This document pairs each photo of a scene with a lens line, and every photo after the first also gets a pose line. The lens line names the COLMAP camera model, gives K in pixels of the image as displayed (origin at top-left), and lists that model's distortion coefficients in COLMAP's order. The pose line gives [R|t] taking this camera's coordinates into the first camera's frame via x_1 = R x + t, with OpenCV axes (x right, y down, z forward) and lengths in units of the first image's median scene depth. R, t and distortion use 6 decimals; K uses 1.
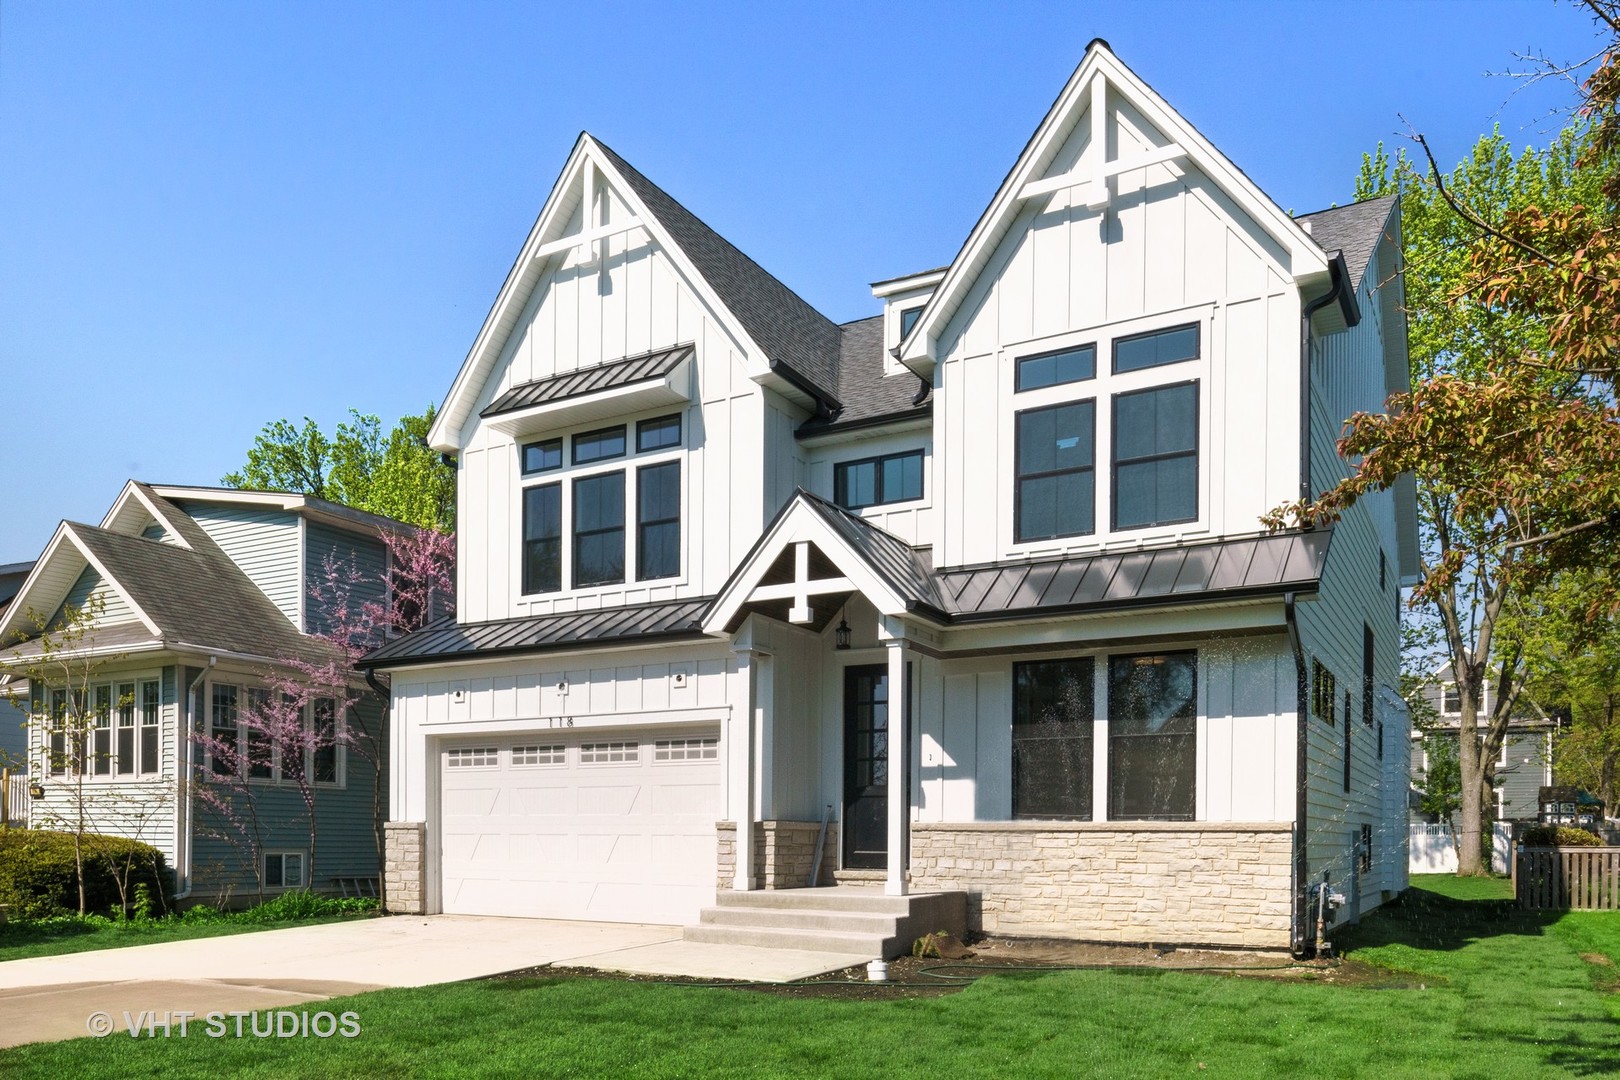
lens RADIAL K [[1172.2, 0, 814.4], [0, 1172.2, 536.4], [0, 0, 1]] dist [-0.003800, 0.000743]
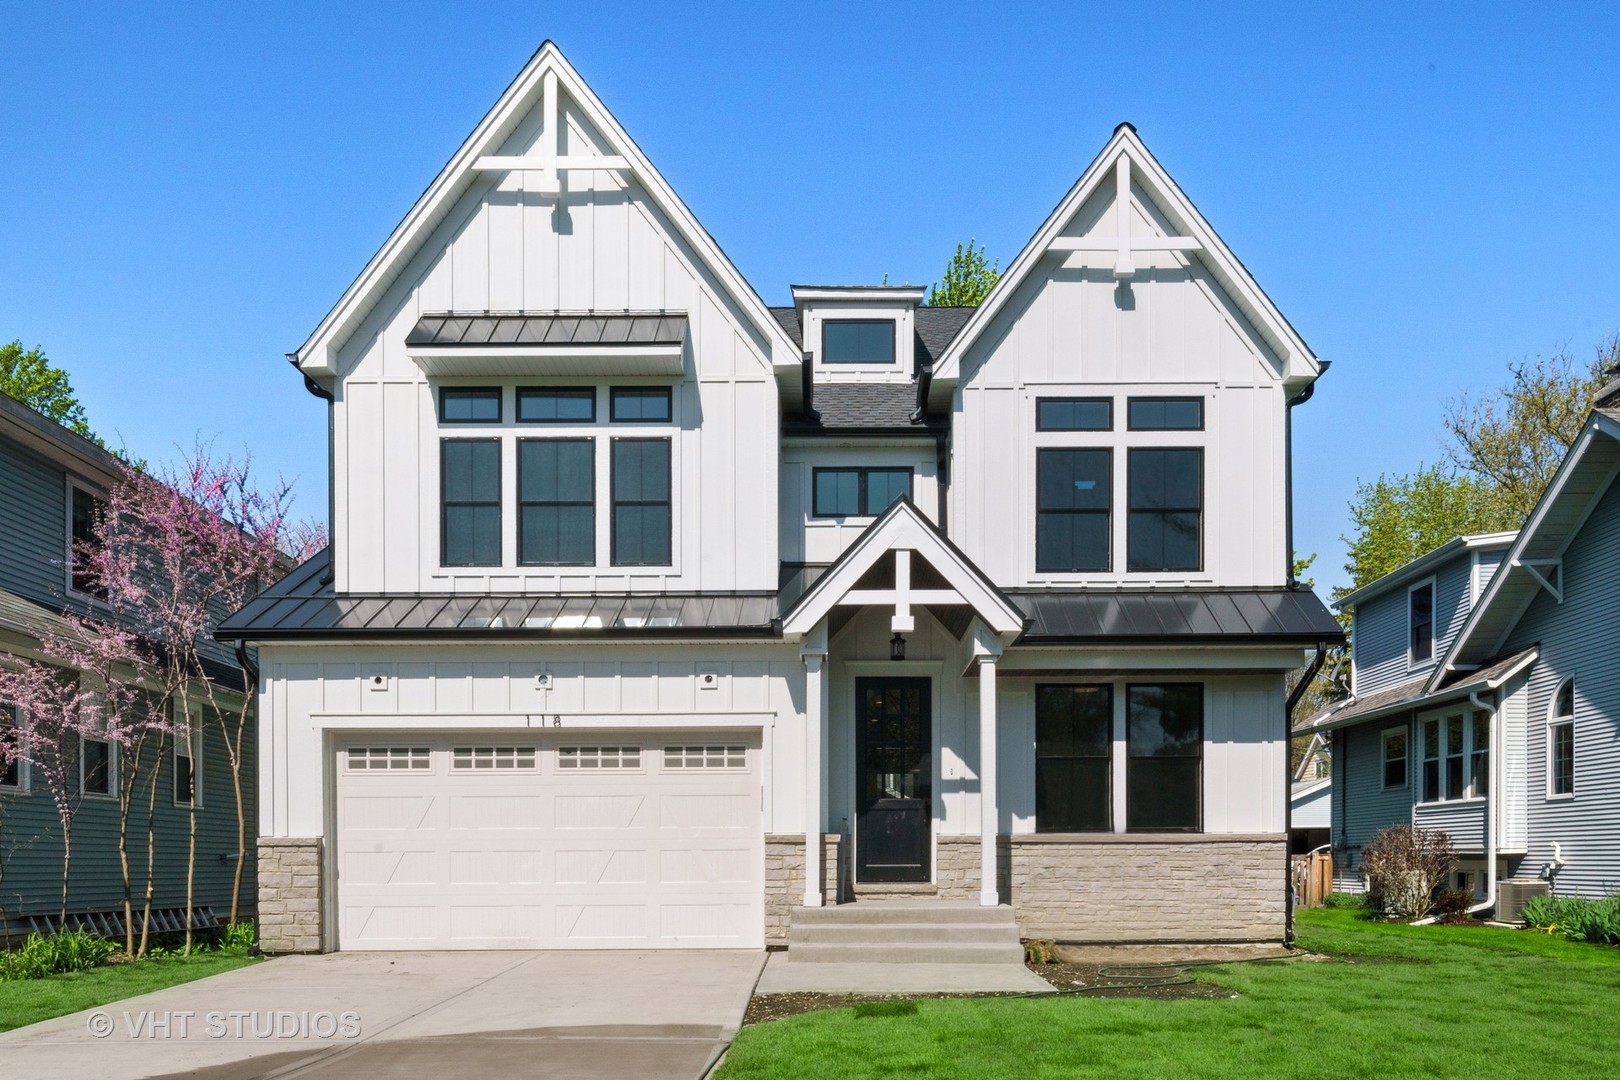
lens RADIAL K [[1225.3, 0, 813.8], [0, 1225.3, 539.5], [0, 0, 1]] dist [0.011337, -0.017174]
pose [[0.865642, 0.114628, 0.487365, -0.521368], [-0.114315, 0.992976, -0.030504, 0.032288], [-0.487438, -0.029307, 0.872666, 0.123213]]
